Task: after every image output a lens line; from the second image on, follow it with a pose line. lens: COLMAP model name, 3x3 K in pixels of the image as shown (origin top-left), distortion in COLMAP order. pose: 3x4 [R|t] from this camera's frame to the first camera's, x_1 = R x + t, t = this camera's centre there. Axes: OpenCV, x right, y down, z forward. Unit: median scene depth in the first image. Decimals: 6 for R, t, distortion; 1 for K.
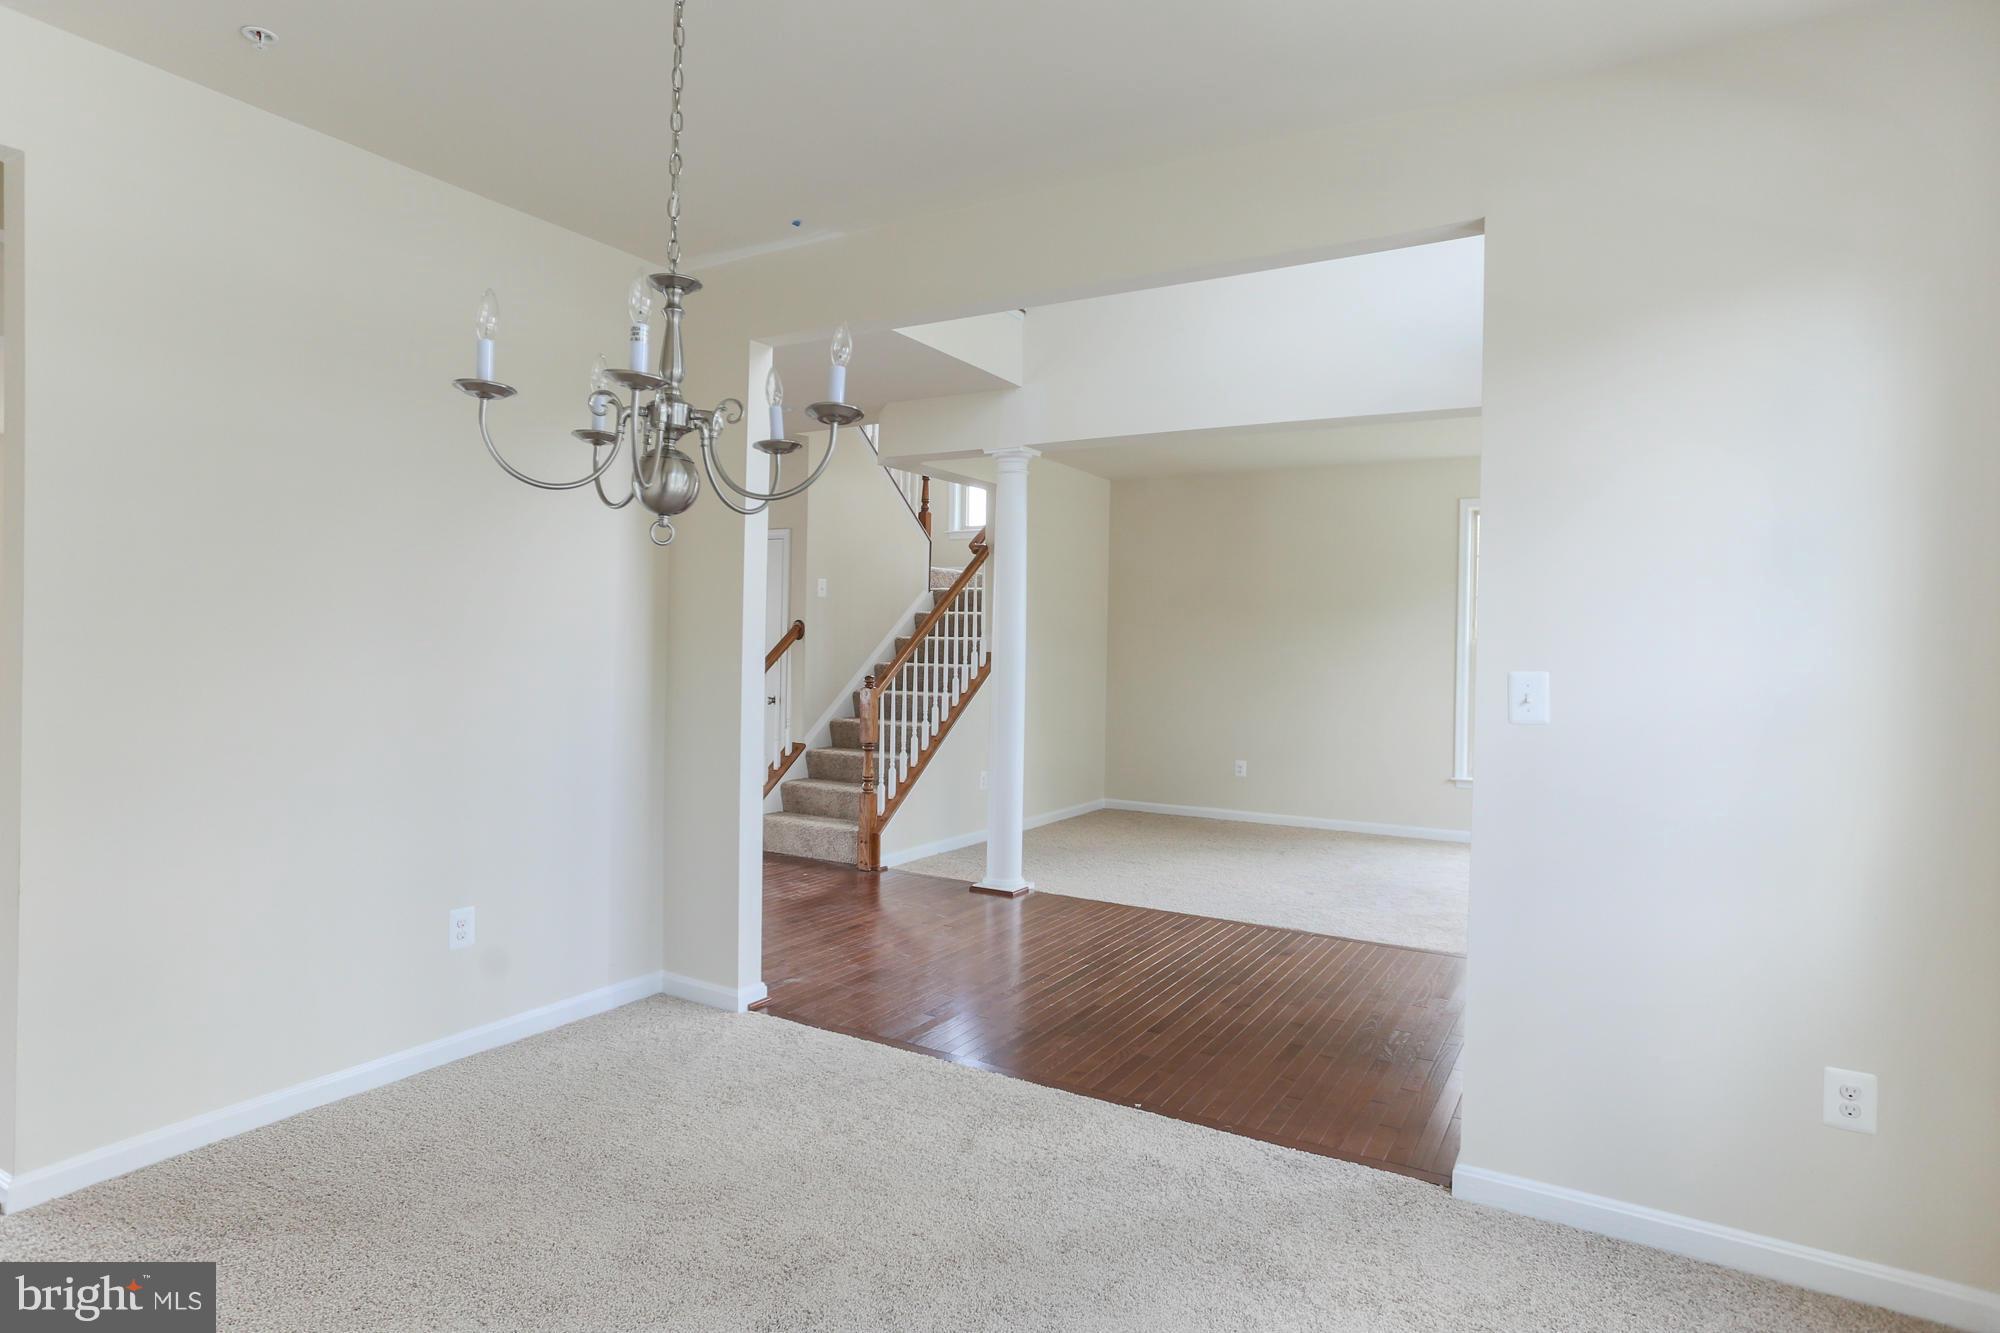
lens RADIAL K [[1100.5, 0, 991.3], [0, 1100.5, 660.6], [0, 0, 1]] dist [-0.046856, -0.000063]
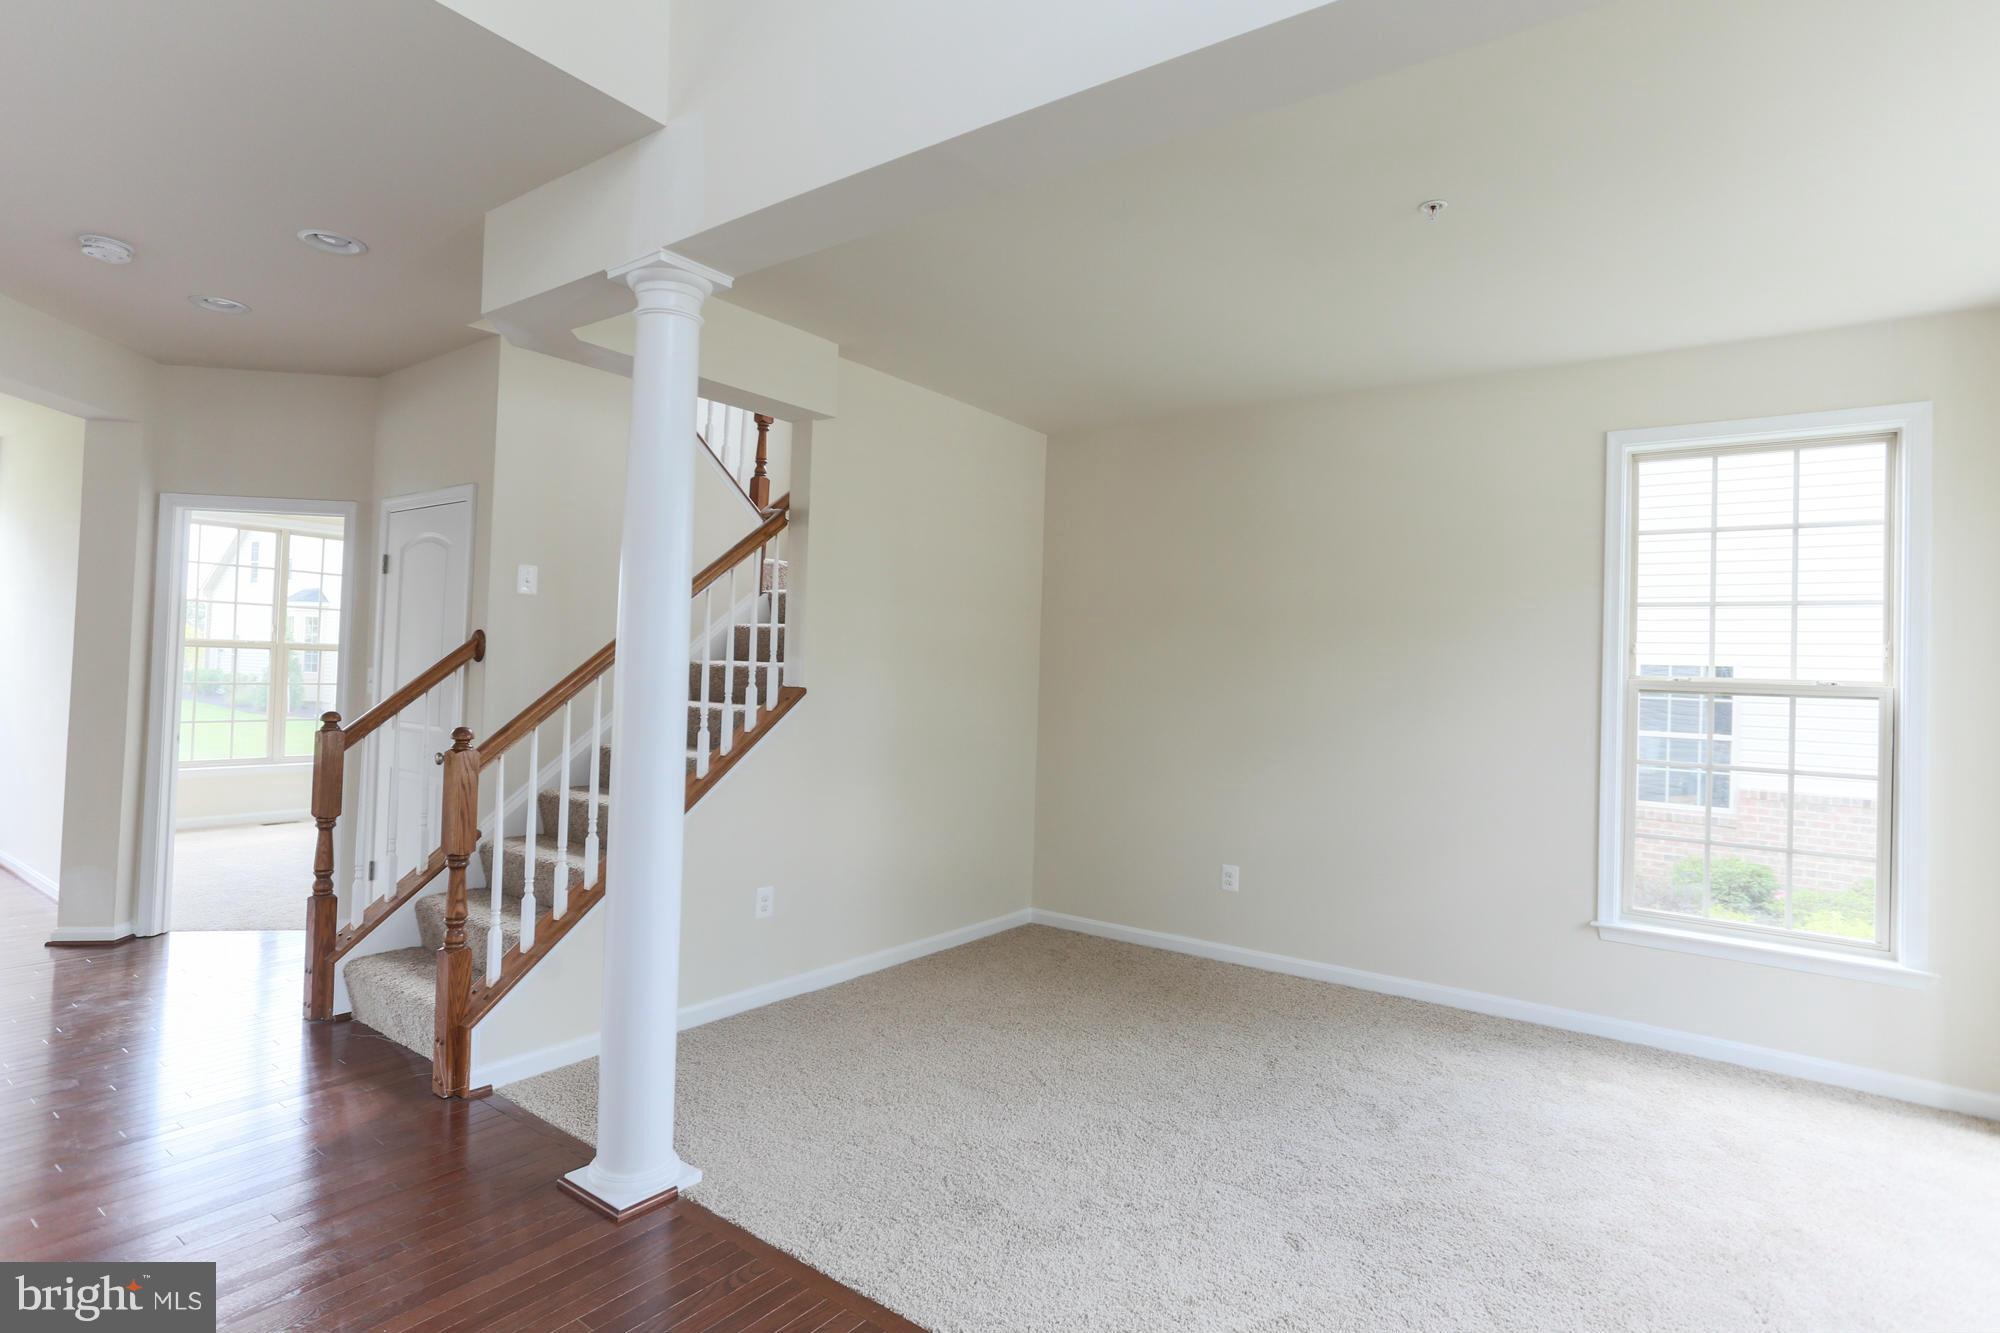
lens RADIAL K [[1016.9, 0, 972.9], [0, 1016.9, 658.5], [0, 0, 1]] dist [-0.080780, 0.046265]
pose [[0.994424, 0.013620, -0.104575, 0.154901], [-0.016608, 0.999477, -0.027750, -0.009677], [0.104143, 0.029332, 0.994130, 0.453577]]
